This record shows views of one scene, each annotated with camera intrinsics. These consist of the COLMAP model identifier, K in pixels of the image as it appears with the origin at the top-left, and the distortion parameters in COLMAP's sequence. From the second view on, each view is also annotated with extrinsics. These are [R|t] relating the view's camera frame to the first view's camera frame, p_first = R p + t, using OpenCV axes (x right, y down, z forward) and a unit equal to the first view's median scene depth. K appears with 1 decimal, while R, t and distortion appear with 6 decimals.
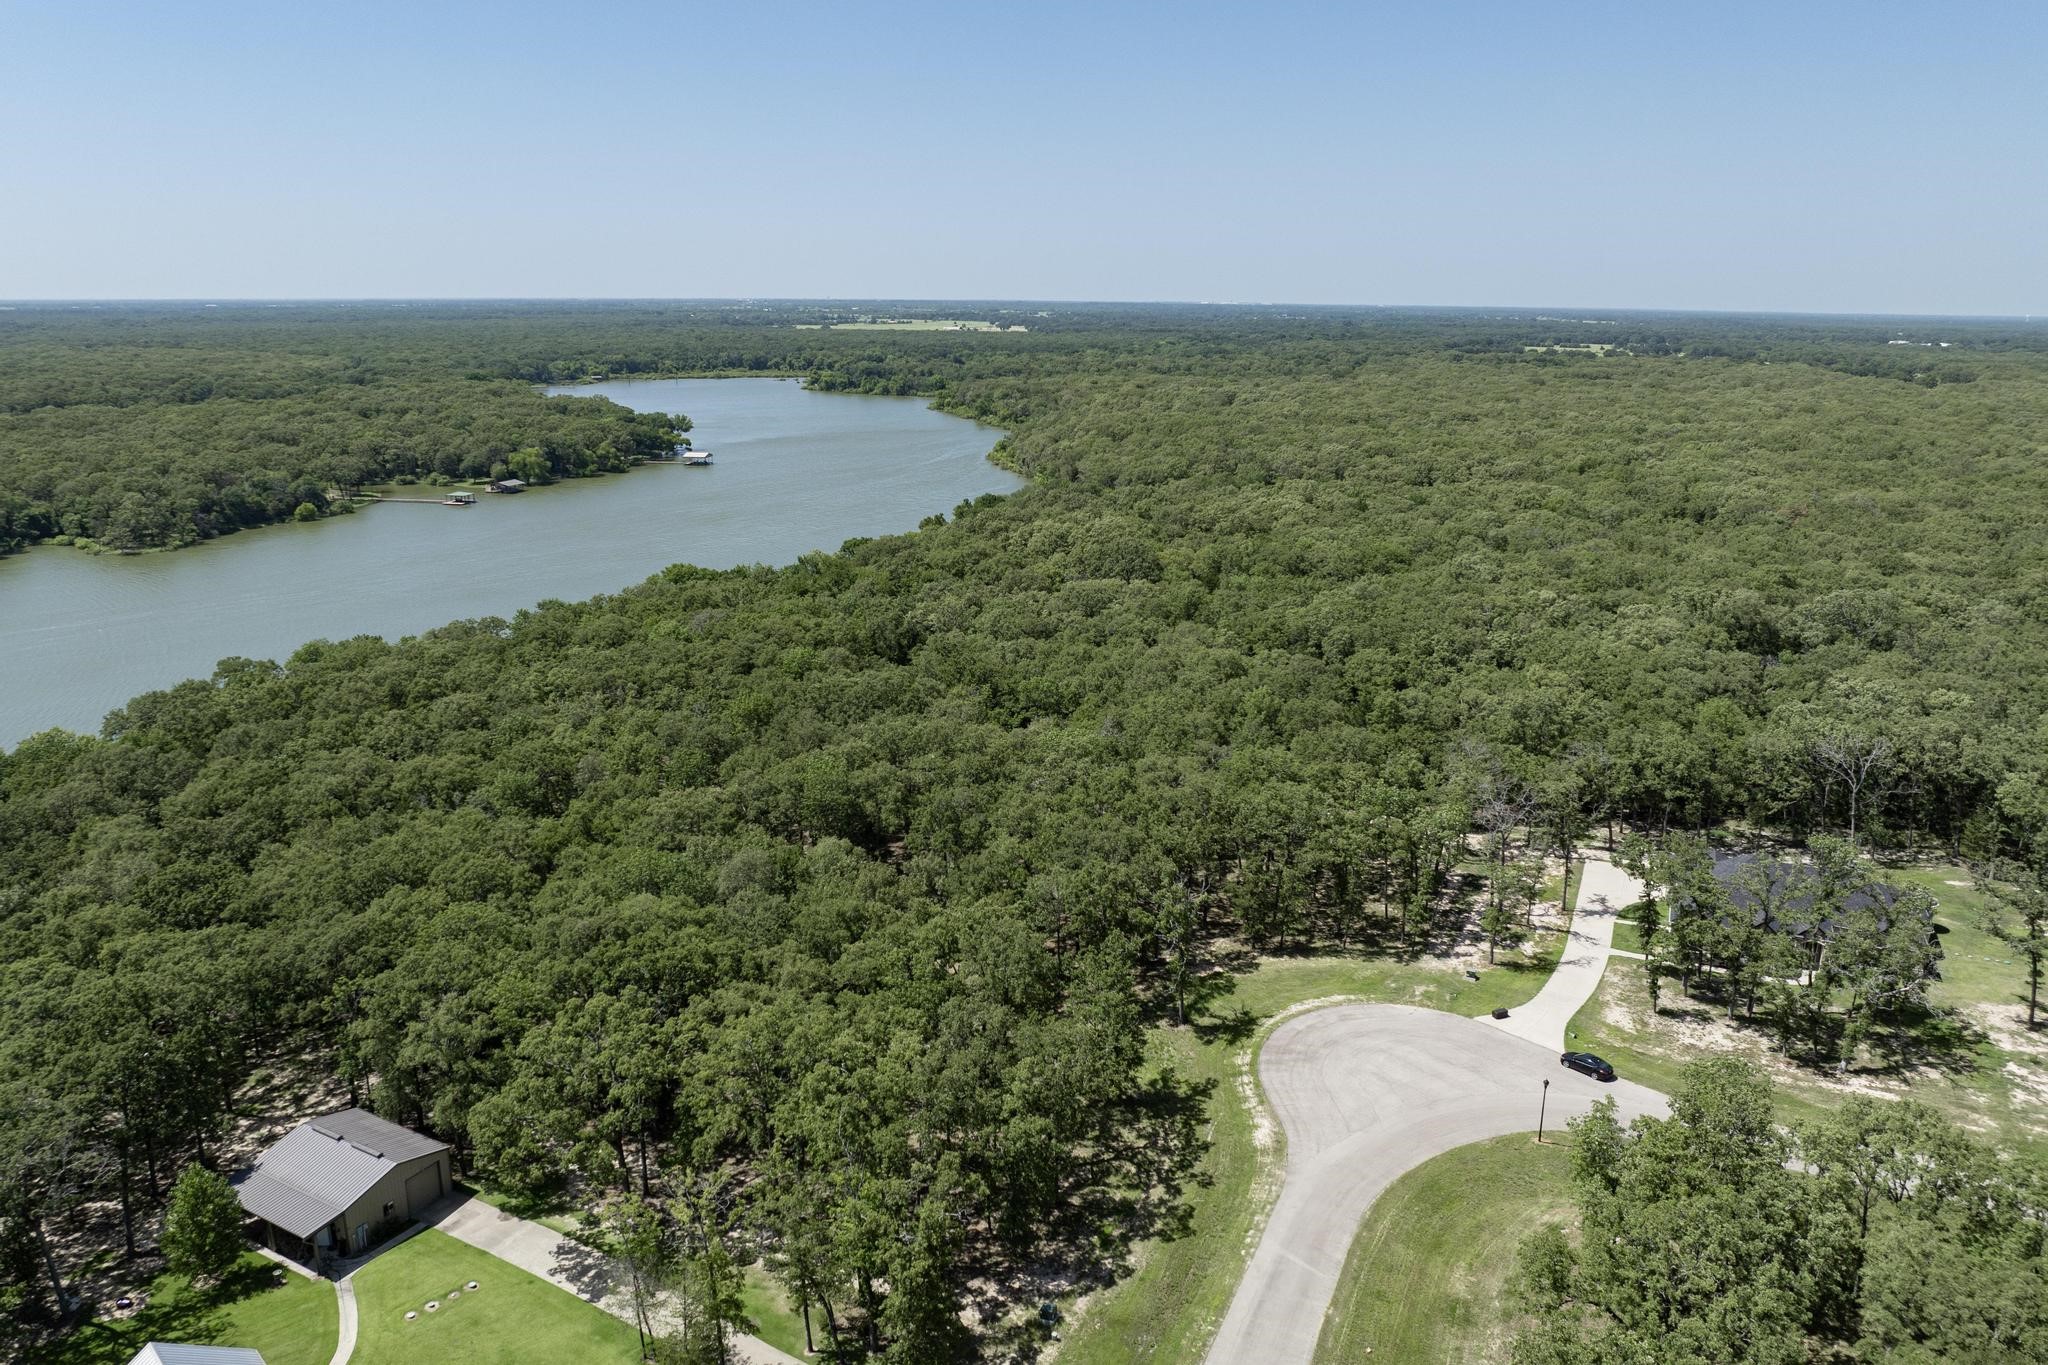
lens RADIAL K [[1450.4, 0, 1033.6], [0, 1450.4, 682.7], [0, 0, 1]] dist [-0.039246, -0.000287]
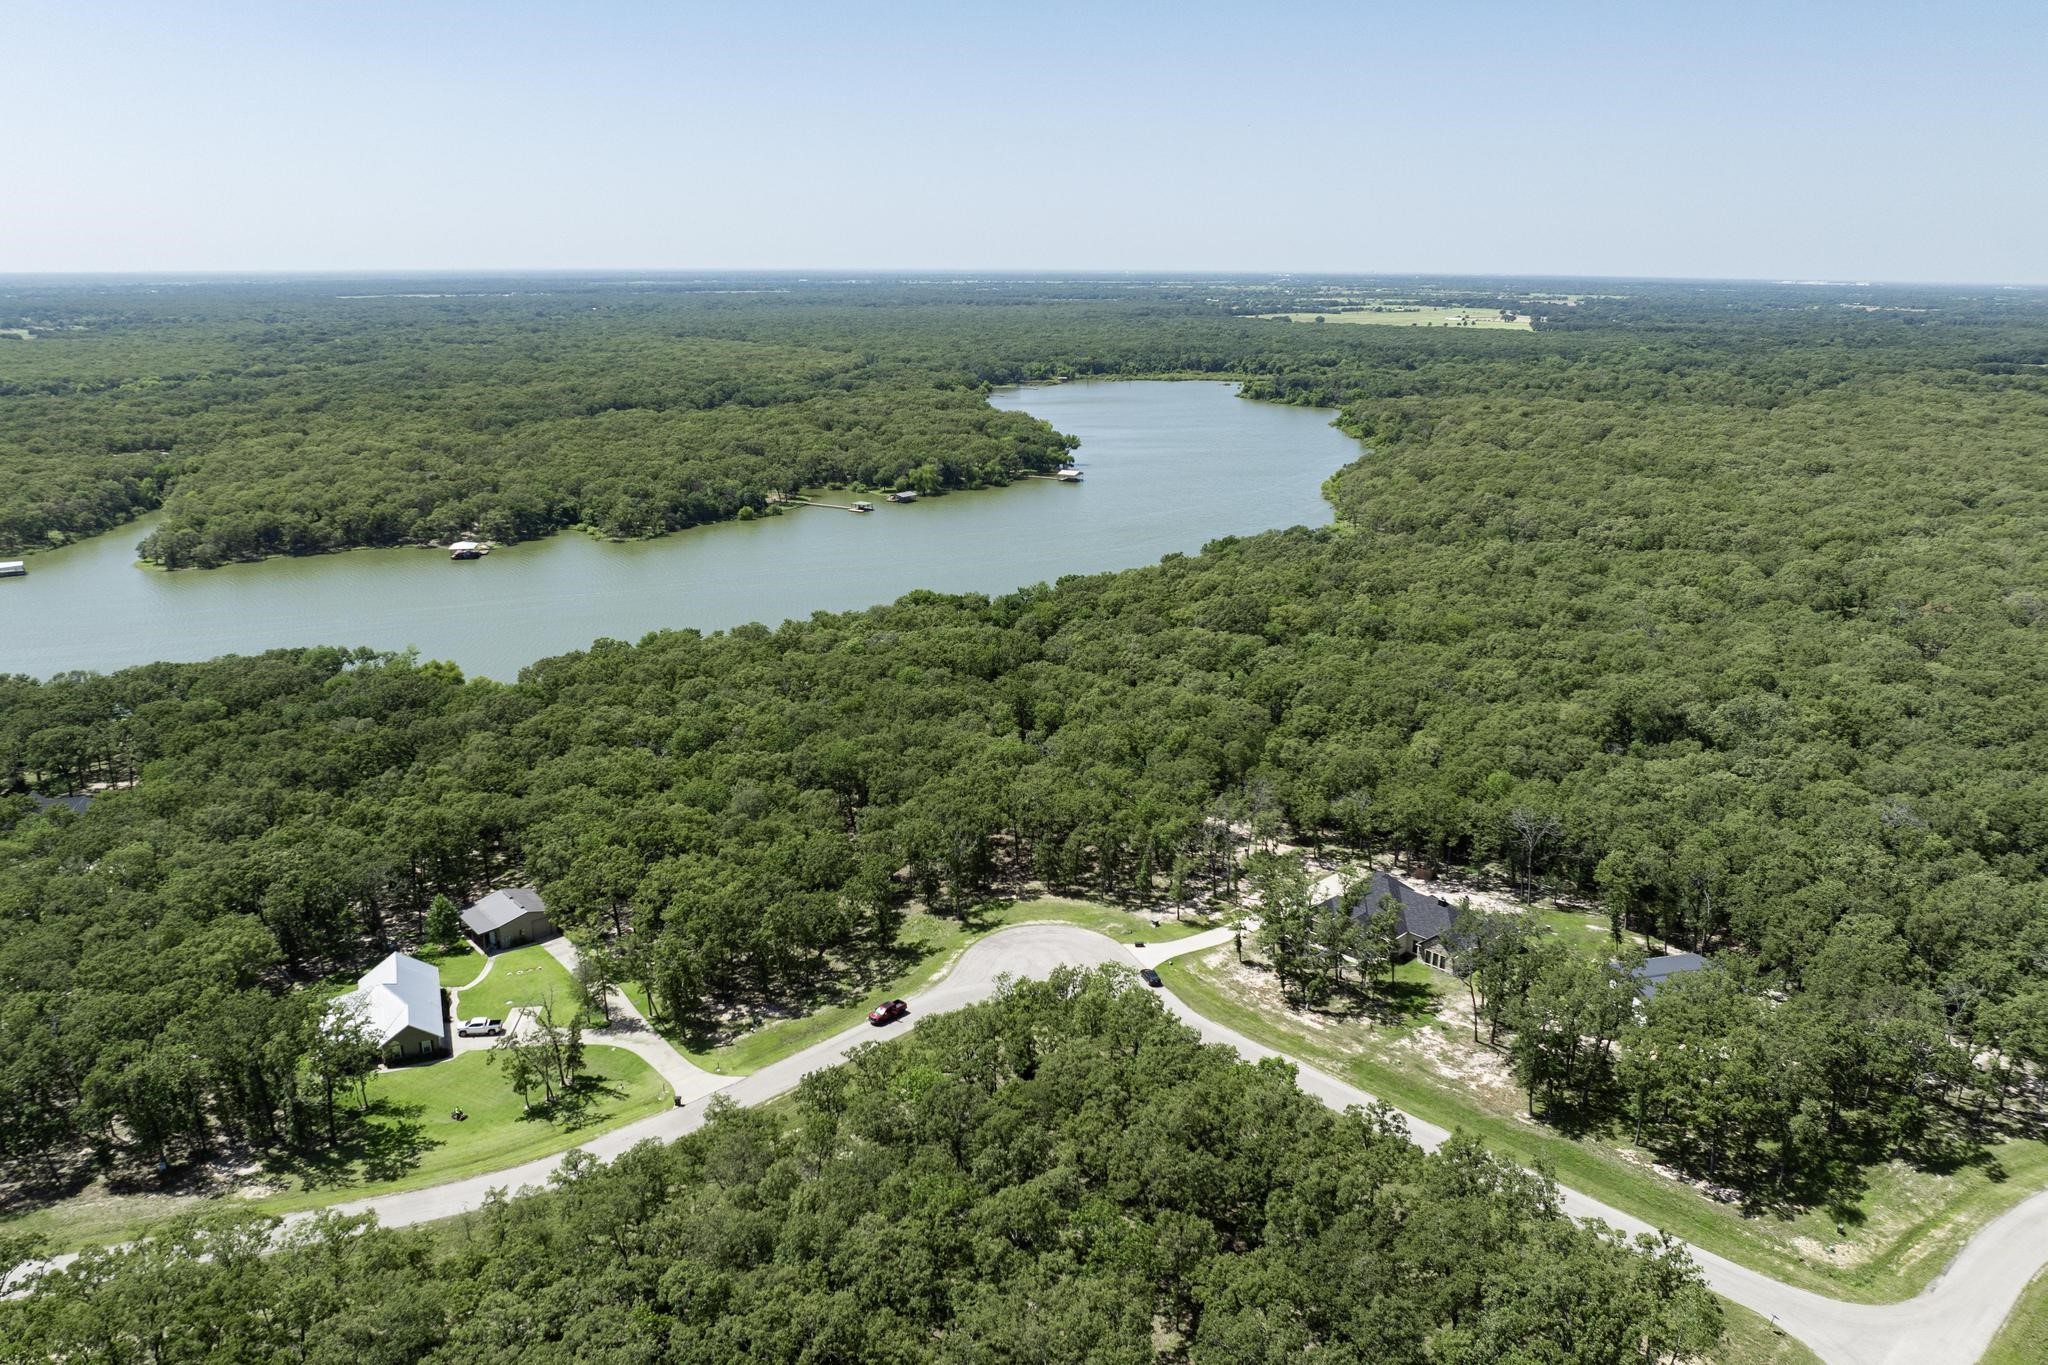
lens RADIAL K [[1450.4, 0, 1022.6], [0, 1450.4, 685.1], [0, 0, 1]] dist [-0.039246, -0.000287]
pose [[0.932018, 0.096671, -0.349282, 0.236128], [-0.089459, 0.995312, 0.036761, -0.035267], [0.351198, -0.003015, 0.936296, -0.183990]]
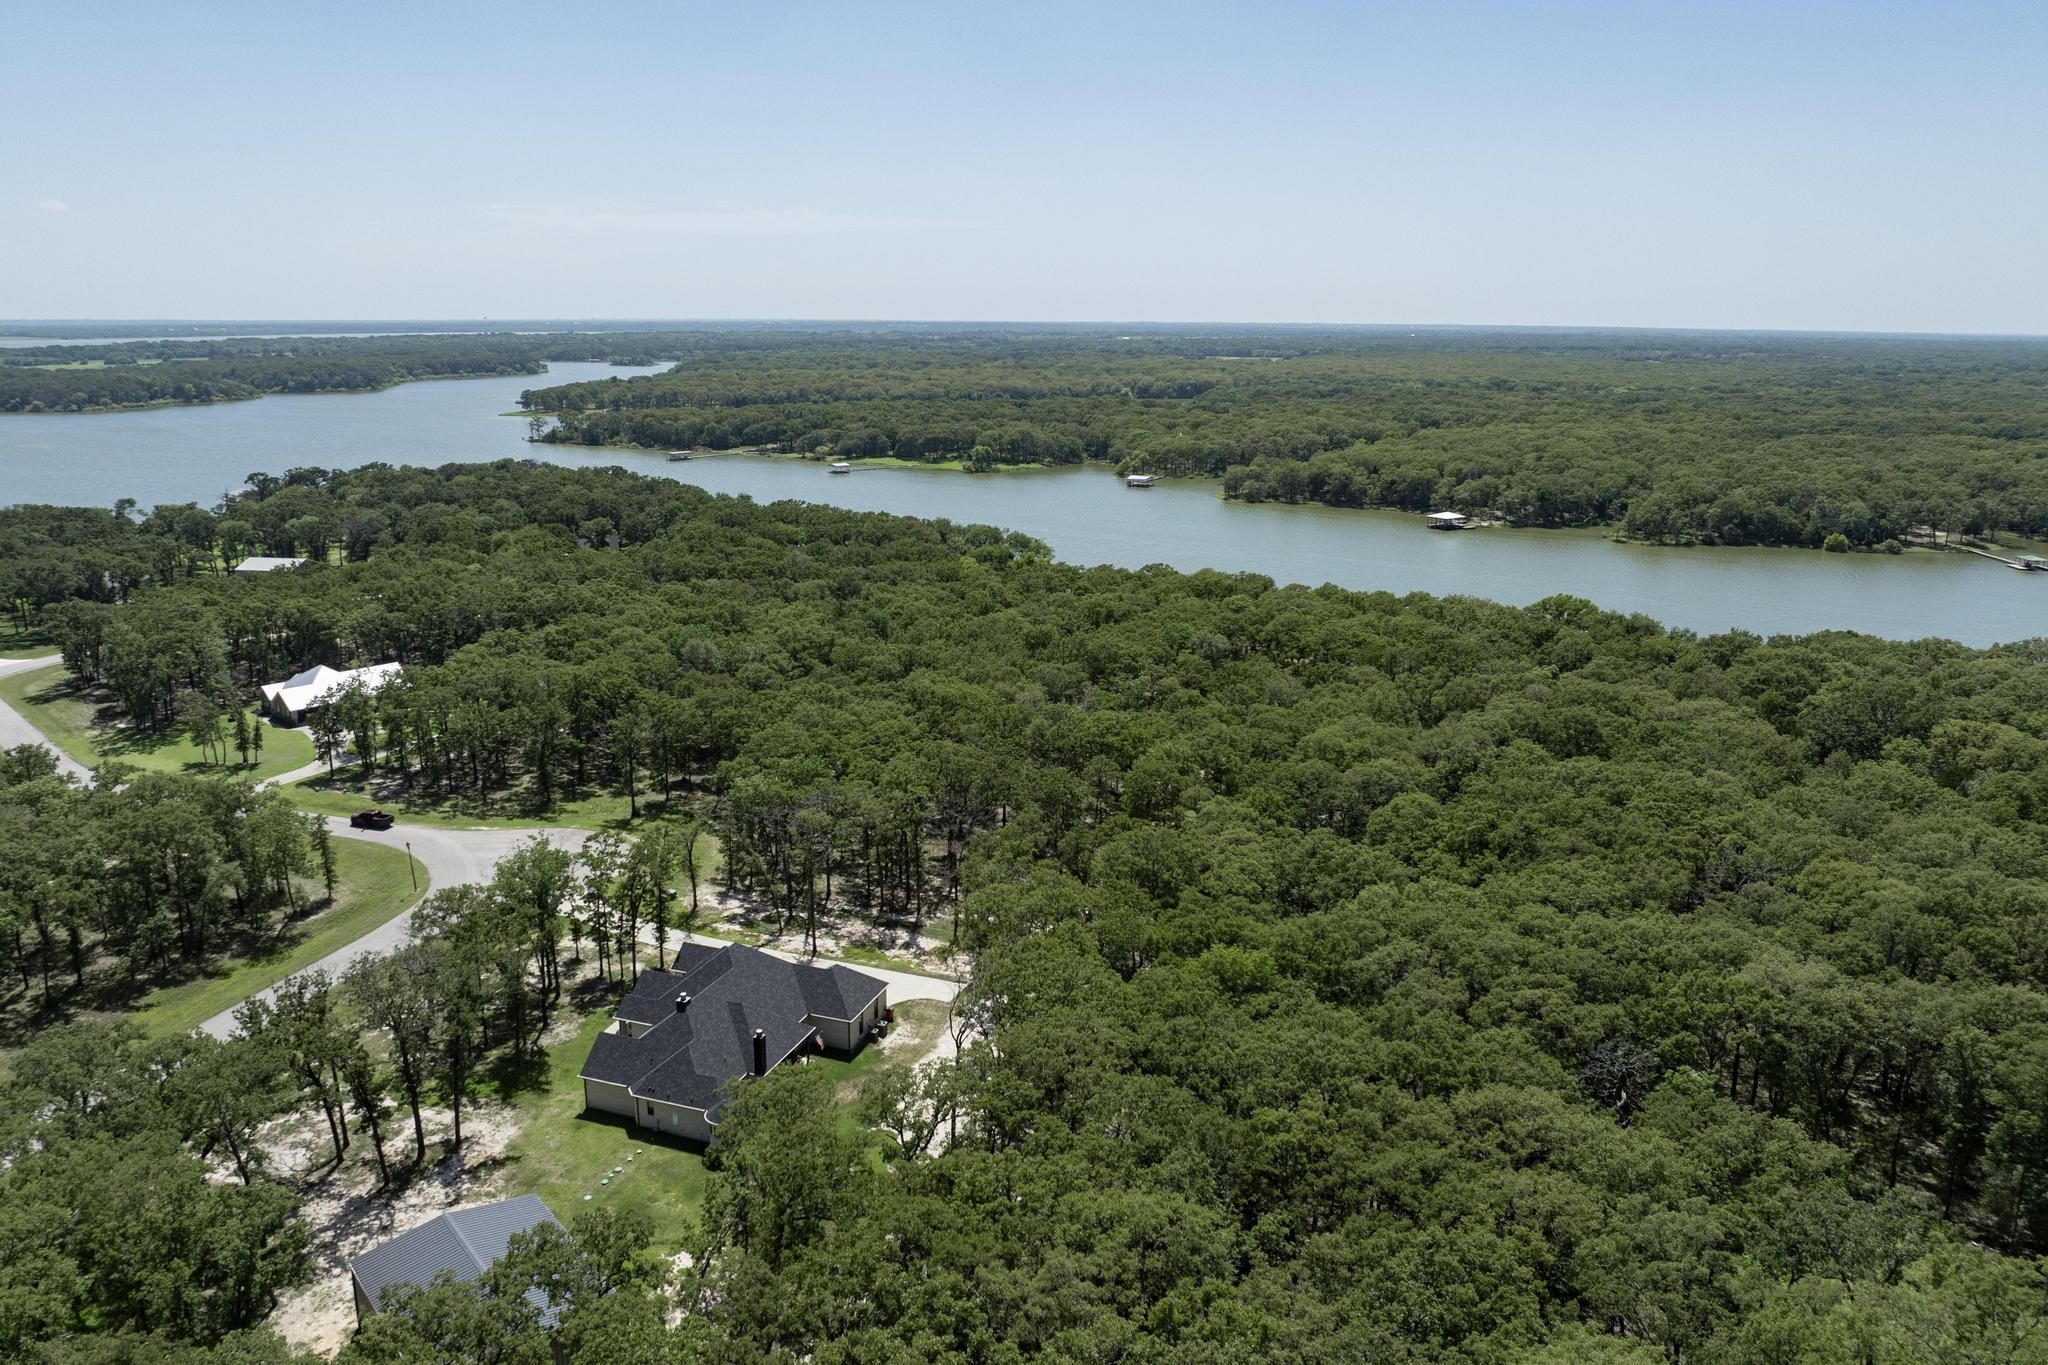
lens RADIAL K [[1450.4, 0, 1005.0], [0, 1450.4, 673.6], [0, 0, 1]] dist [-0.039246, -0.000287]
pose [[0.078346, 0.229449, -0.970162, 0.471890], [-0.261198, 0.943883, 0.202141, -0.089443], [0.962100, 0.237568, 0.133881, 0.356958]]
